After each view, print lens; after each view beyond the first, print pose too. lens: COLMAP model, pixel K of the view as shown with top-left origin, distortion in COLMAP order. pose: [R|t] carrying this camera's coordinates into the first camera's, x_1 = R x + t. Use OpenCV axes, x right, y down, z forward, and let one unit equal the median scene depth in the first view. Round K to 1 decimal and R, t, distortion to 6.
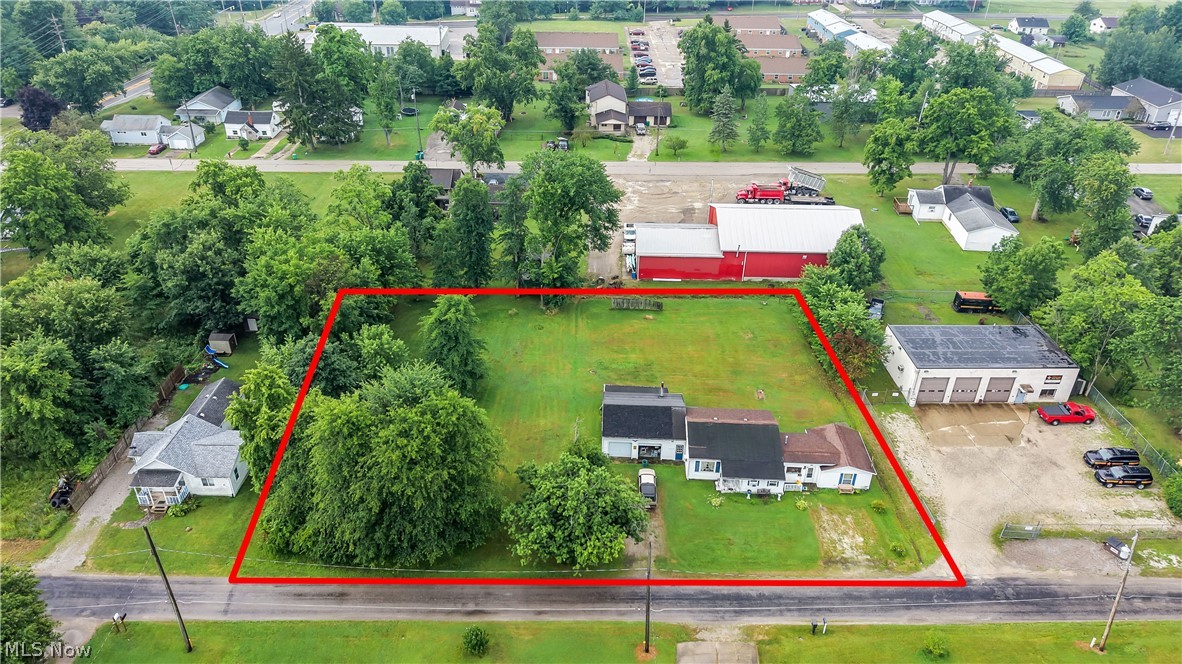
lens RADIAL K [[825.6, 0, 591.0], [0, 825.6, 332.0], [0, 0, 1]] dist [0.030616, -0.045564]
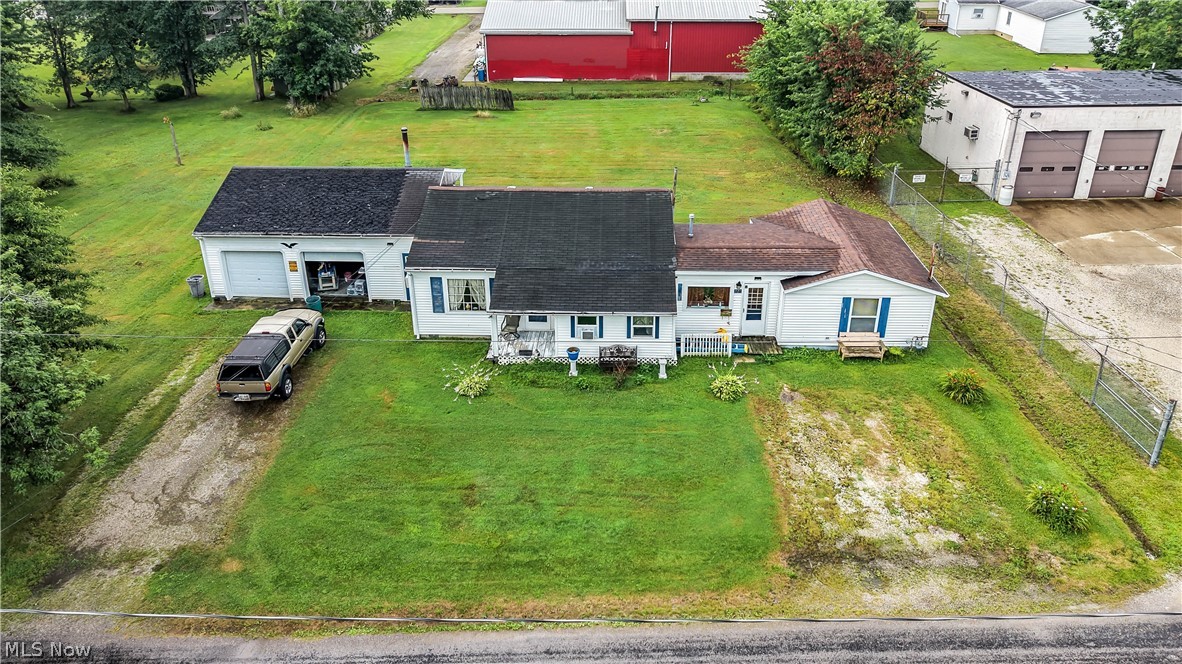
lens RADIAL K [[824.5, 0, 605.1], [0, 824.5, 254.8], [0, 0, 1]] dist [0.017697, -0.004235]
pose [[0.999804, -0.019538, -0.003230, 0.204017], [0.018964, 0.991604, -0.127910, 0.194429], [0.005702, 0.127824, 0.991780, 0.656716]]
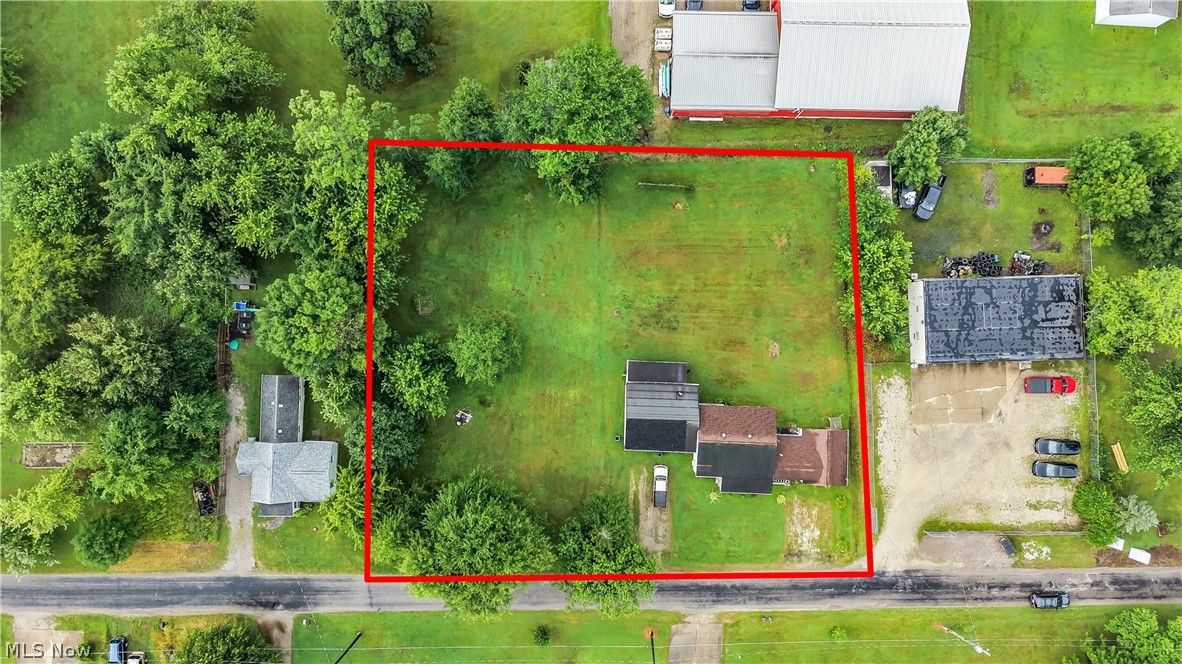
lens RADIAL K [[825.6, 0, 591.0], [0, 825.6, 332.0], [0, 0, 1]] dist [0.030616, -0.045564]
pose [[0.999810, -0.001511, -0.019437, -0.012497], [0.017533, 0.505669, 0.862550, -1.006935], [0.008525, -0.862726, 0.505599, 0.566302]]
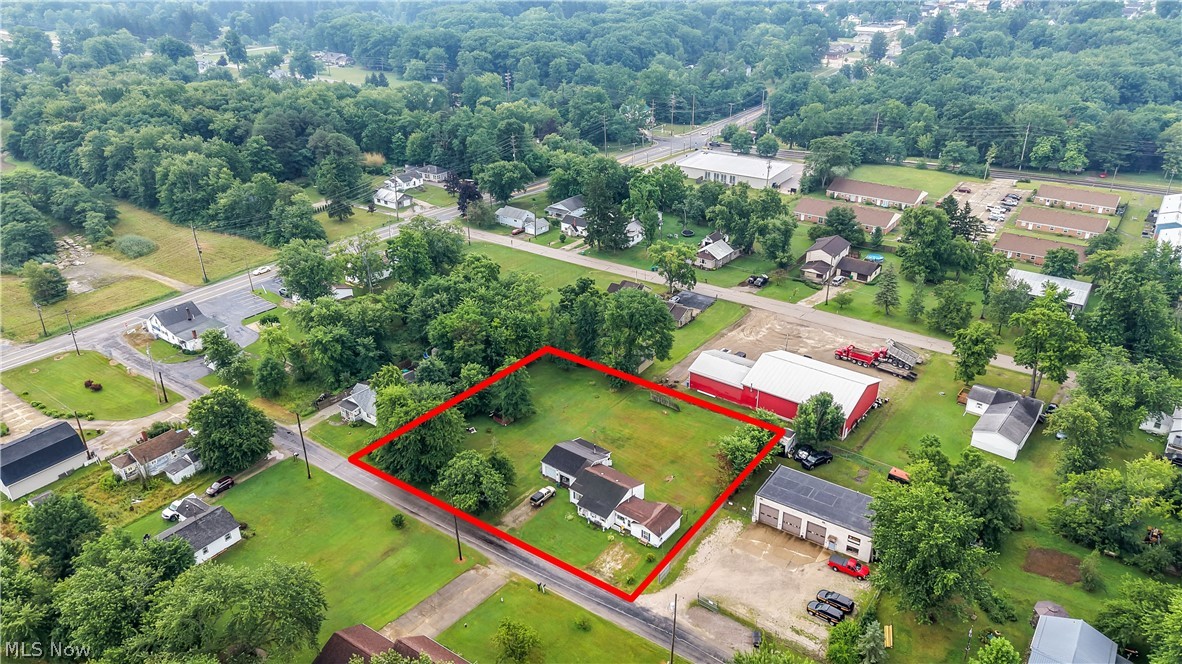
lens RADIAL K [[825.6, 0, 591.0], [0, 825.6, 332.0], [0, 0, 1]] dist [0.030616, -0.045564]
pose [[0.804435, 0.237177, -0.544639, 0.983435], [-0.283025, 0.959113, -0.000359, -0.159458], [0.522285, 0.154435, 0.838671, -0.415387]]
